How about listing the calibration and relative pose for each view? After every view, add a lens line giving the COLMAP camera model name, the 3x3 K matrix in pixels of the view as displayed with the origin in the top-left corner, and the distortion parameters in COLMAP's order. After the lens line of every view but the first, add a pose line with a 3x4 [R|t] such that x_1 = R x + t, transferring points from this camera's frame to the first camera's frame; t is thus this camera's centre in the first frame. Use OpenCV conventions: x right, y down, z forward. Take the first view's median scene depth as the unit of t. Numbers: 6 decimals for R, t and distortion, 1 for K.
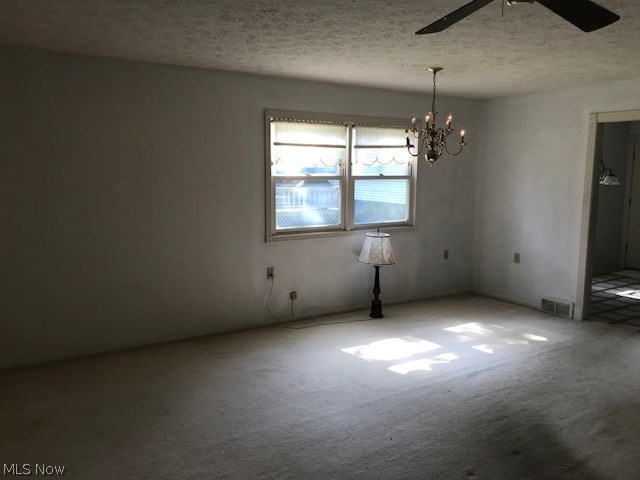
lens RADIAL K [[519.4, 0, 319.2], [0, 519.4, 239.5], [0, 0, 1]] dist [0.033577, -0.043484]
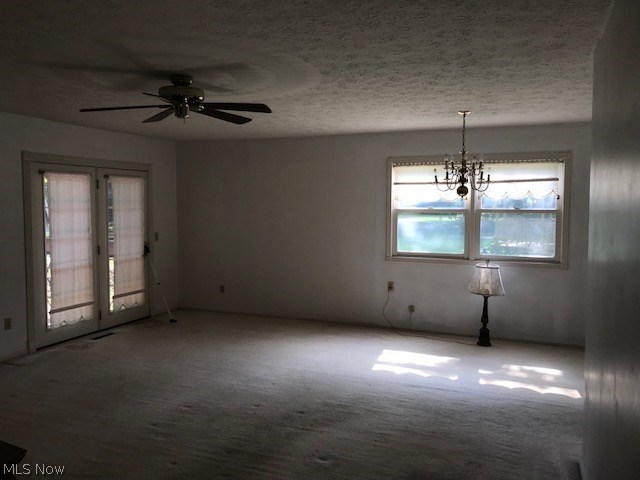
lens RADIAL K [[519.4, 0, 317.5], [0, 519.4, 239.1], [0, 0, 1]] dist [0.033577, -0.043484]
pose [[0.585130, 0.051754, -0.809286, 0.820328], [-0.109823, 0.993825, -0.015849, -0.008844], [0.803468, 0.098152, 0.587201, 0.116546]]
